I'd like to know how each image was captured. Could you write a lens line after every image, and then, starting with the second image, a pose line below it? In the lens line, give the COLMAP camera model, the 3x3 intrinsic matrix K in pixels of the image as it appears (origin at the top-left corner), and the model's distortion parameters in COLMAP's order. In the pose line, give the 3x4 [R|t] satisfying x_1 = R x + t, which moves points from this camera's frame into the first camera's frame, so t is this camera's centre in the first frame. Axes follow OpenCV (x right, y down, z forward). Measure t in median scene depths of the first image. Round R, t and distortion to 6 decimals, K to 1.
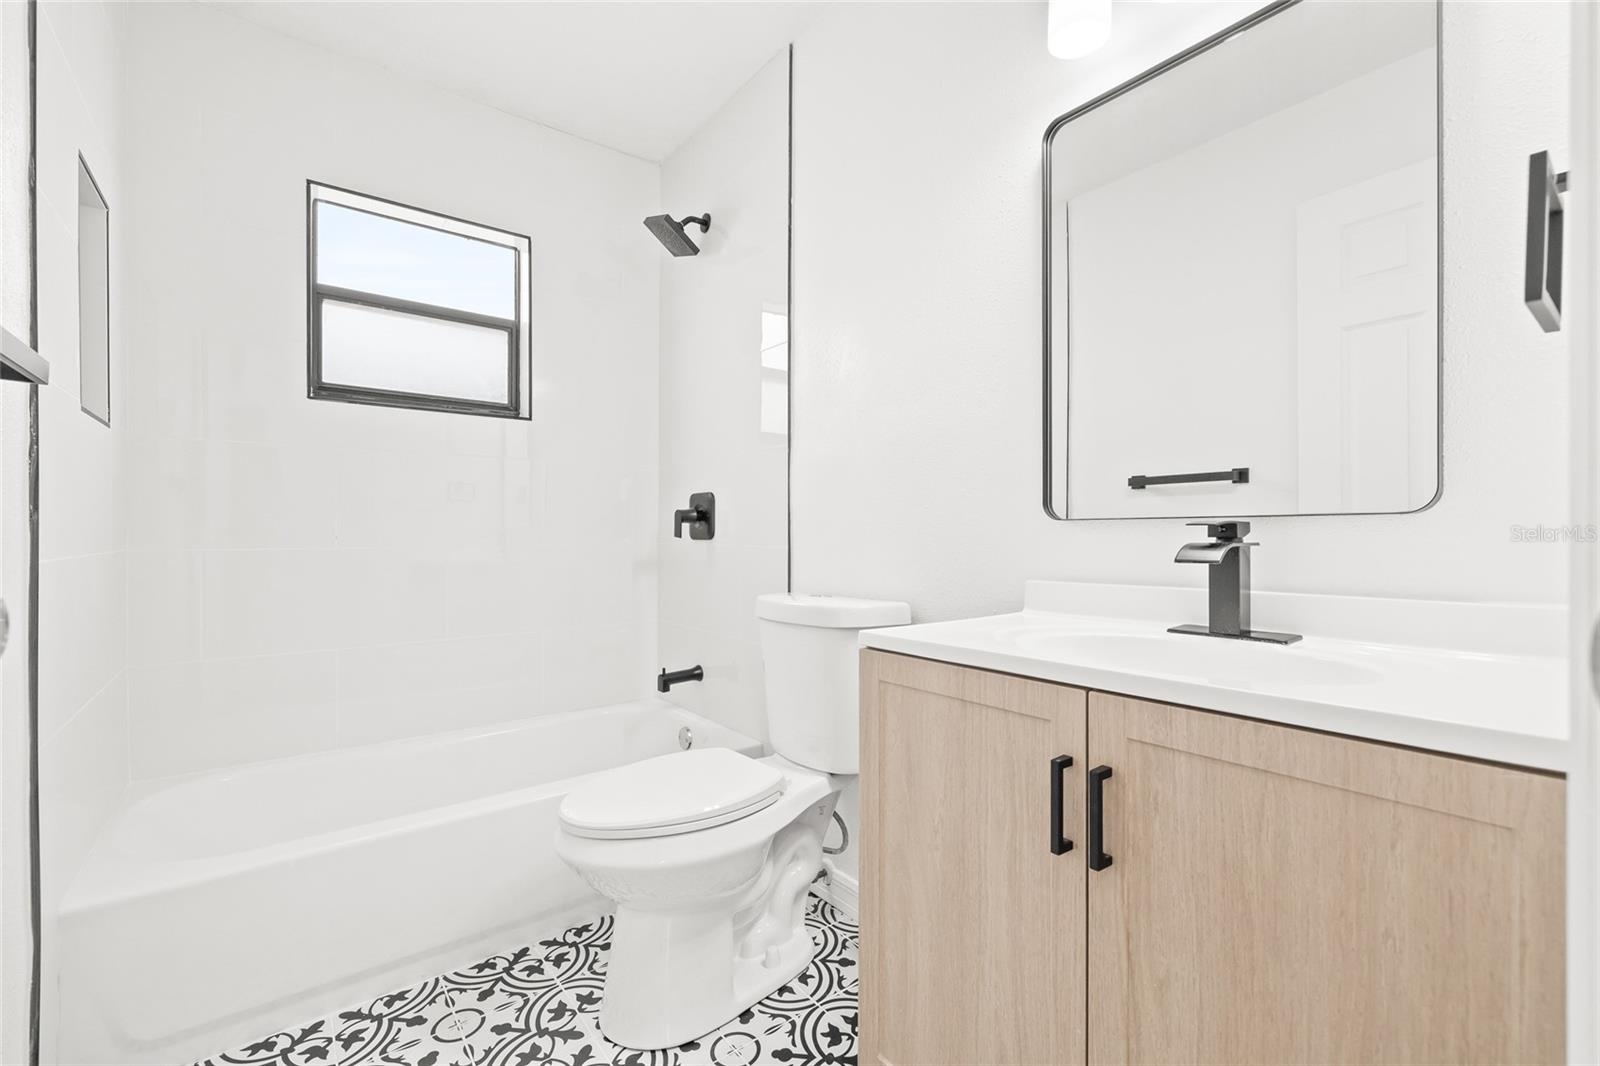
lens RADIAL K [[684.7, 0, 781.5], [0, 684.7, 529.7], [0, 0, 1]] dist [0.000272, -0.000046]
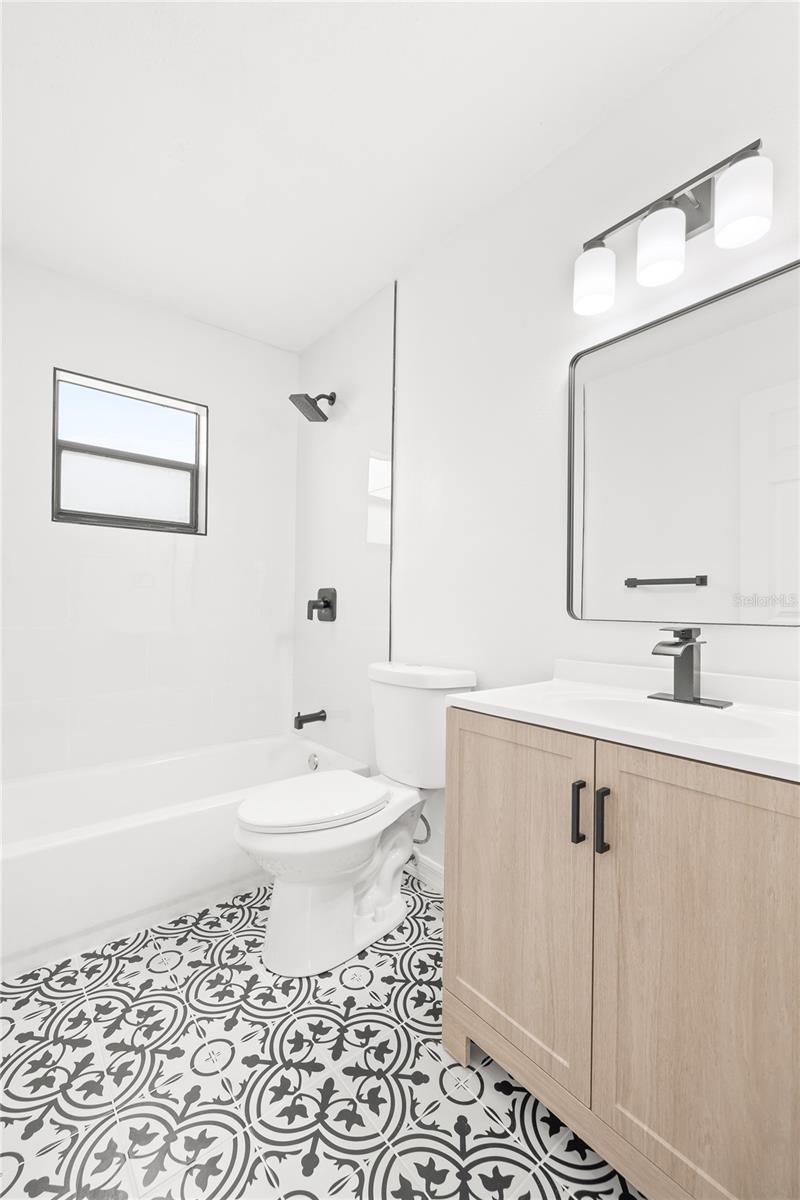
lens RADIAL K [[508.9, 0, 383.2], [0, 508.9, 600.4], [0, 0, 1]] dist [0.000922, 0.000105]
pose [[0.999646, 0.011628, 0.023926, -0.039981], [-0.011513, 0.999922, -0.004919, -0.040037], [-0.023981, 0.004641, 0.999702, -0.088098]]
